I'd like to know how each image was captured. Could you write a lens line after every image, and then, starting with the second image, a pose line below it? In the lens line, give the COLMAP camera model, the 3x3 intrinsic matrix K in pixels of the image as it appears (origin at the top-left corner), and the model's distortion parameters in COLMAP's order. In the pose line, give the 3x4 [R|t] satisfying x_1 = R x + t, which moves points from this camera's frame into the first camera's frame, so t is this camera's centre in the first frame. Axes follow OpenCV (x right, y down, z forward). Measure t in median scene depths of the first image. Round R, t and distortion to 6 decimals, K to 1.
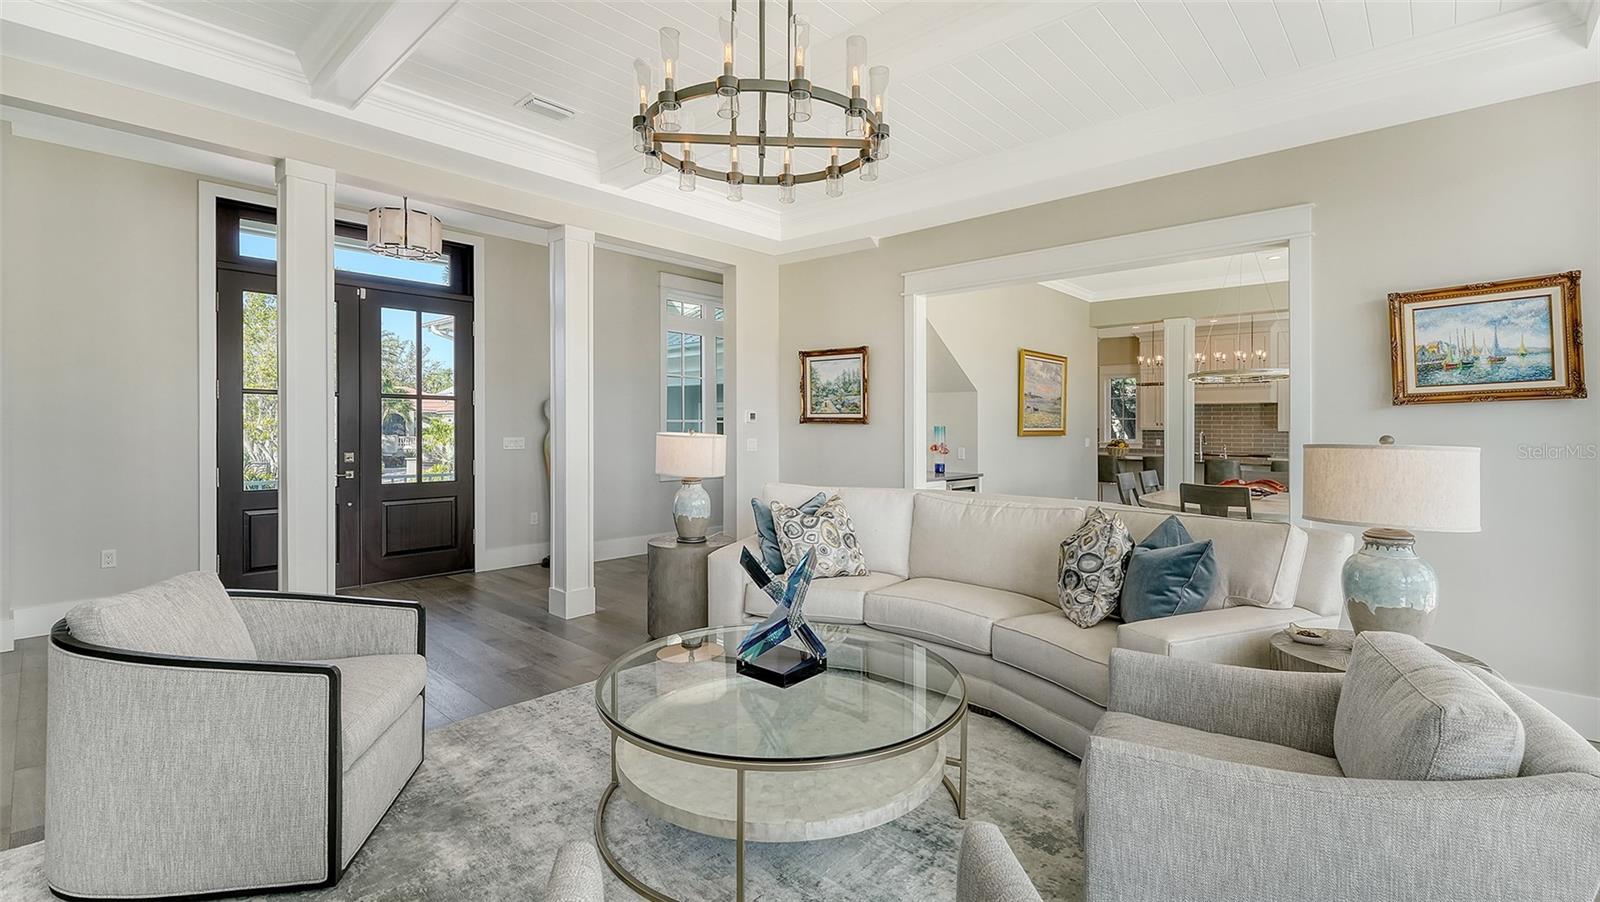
lens RADIAL K [[683.6, 0, 800.0], [0, 683.6, 451.0], [0, 0, 1]] dist [-0.000439, -0.000037]
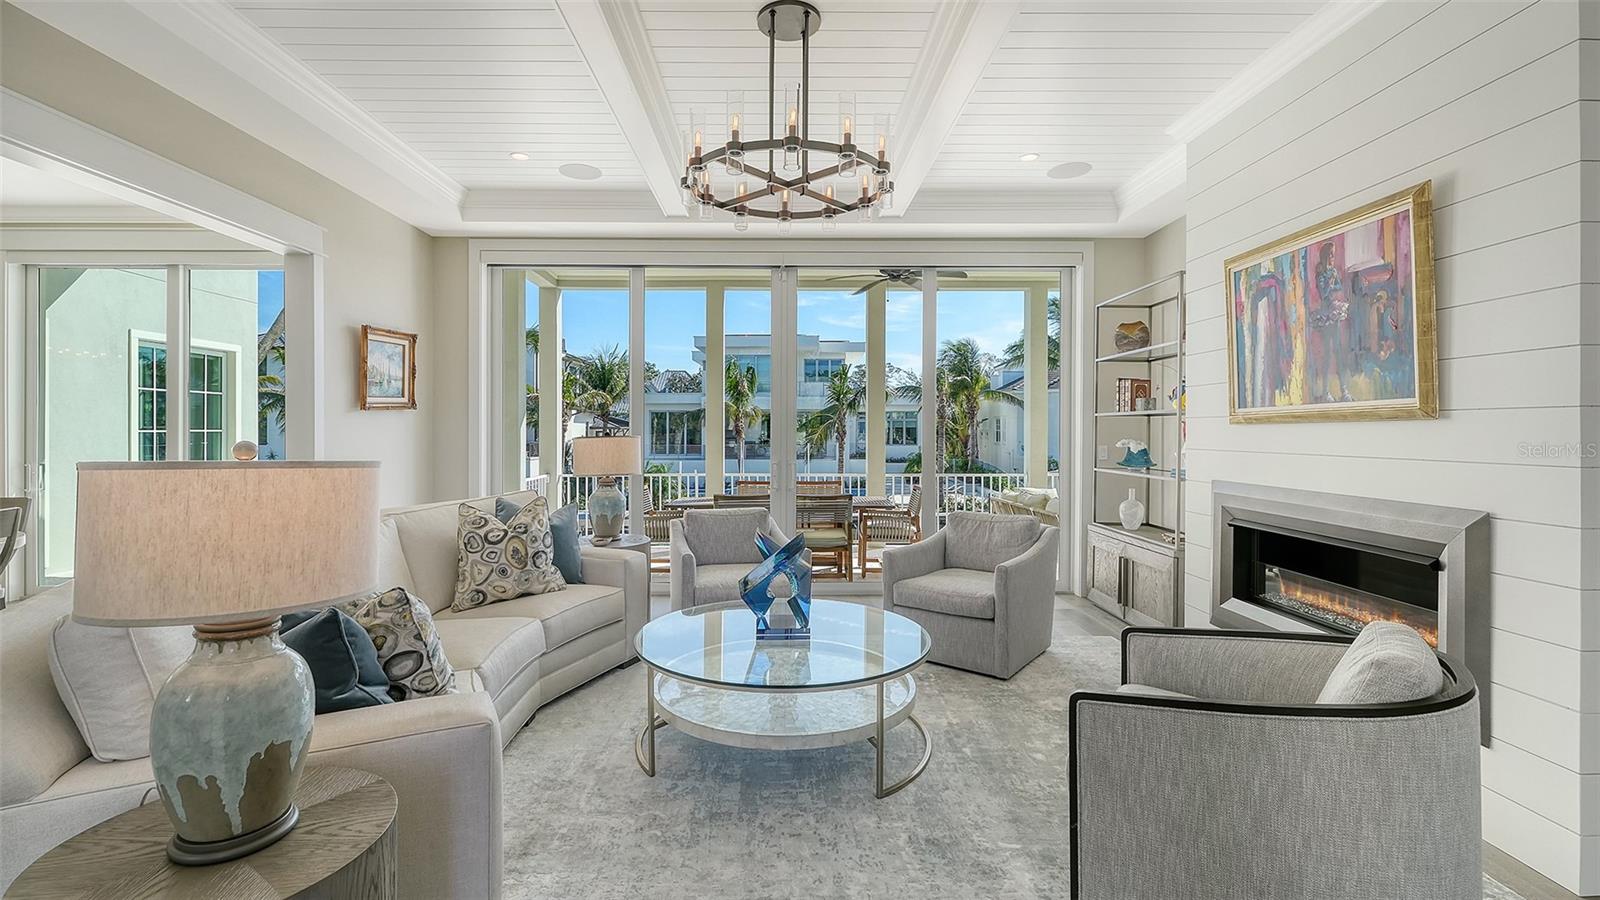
lens RADIAL K [[700.5, 0, 795.6], [0, 700.5, 443.8], [0, 0, 1]] dist [0.001686, -0.000001]
pose [[-0.674497, -0.022842, 0.737924, -0.441783], [0.021972, 0.998457, 0.050990, -0.034064], [-0.737951, 0.050607, -0.672955, 0.837646]]
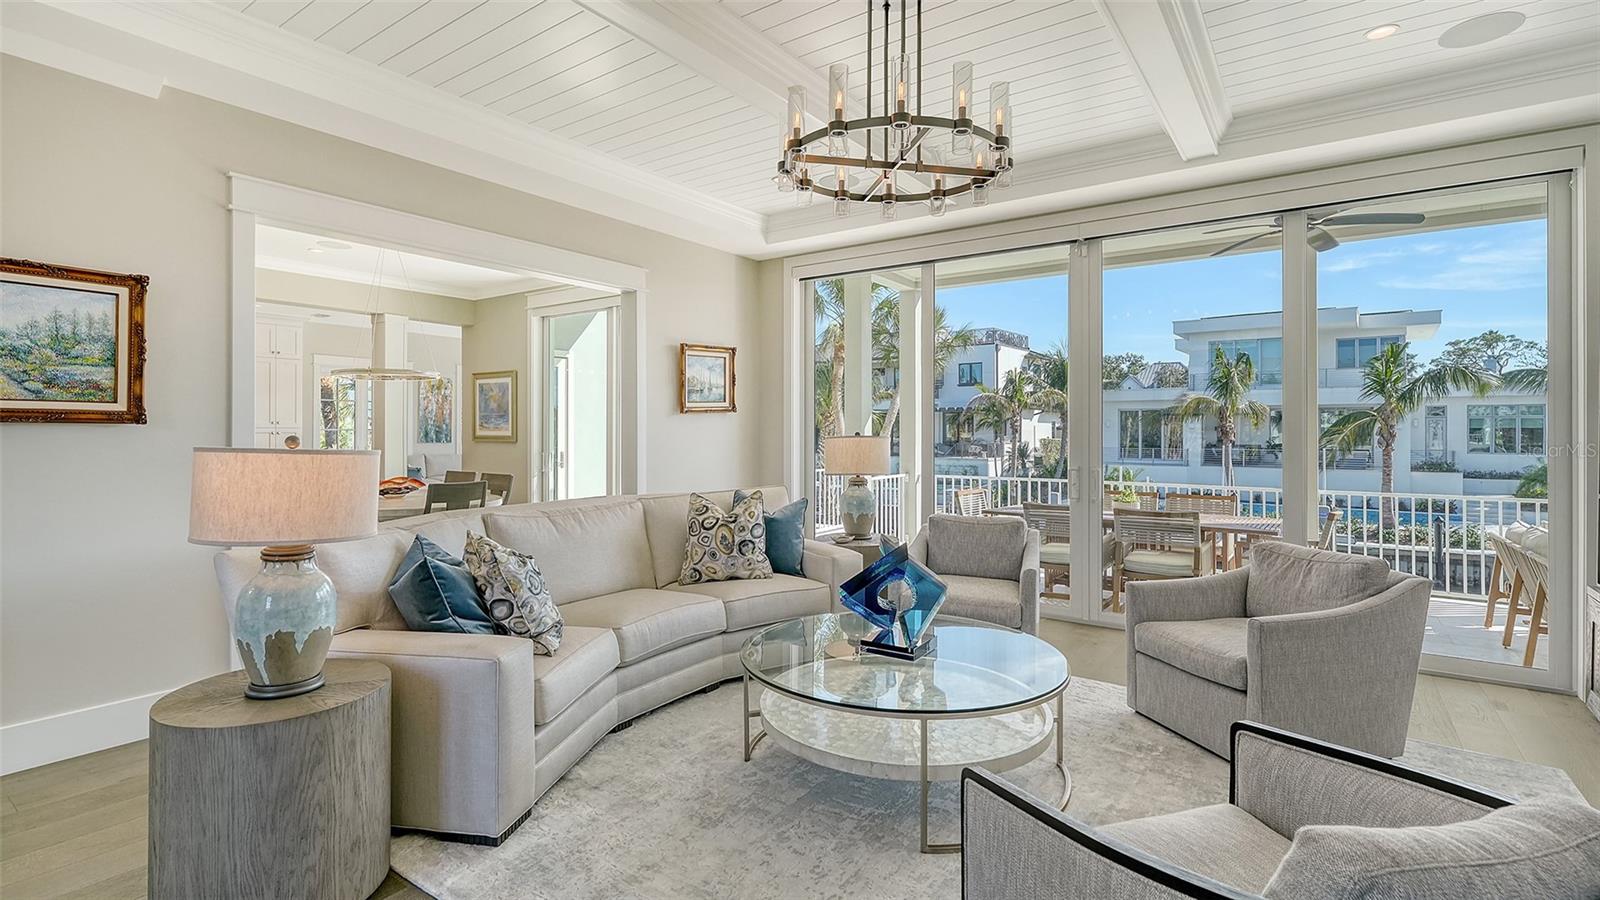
lens RADIAL K [[730.3, 0, 799.9], [0, 730.3, 442.6], [0, 0, 1]] dist [0.001311, -0.000210]
pose [[-0.112418, -0.025963, 0.993322, -0.552355], [0.033416, 0.998994, 0.029893, -0.026148], [-0.993099, 0.036554, -0.111438, 0.594979]]
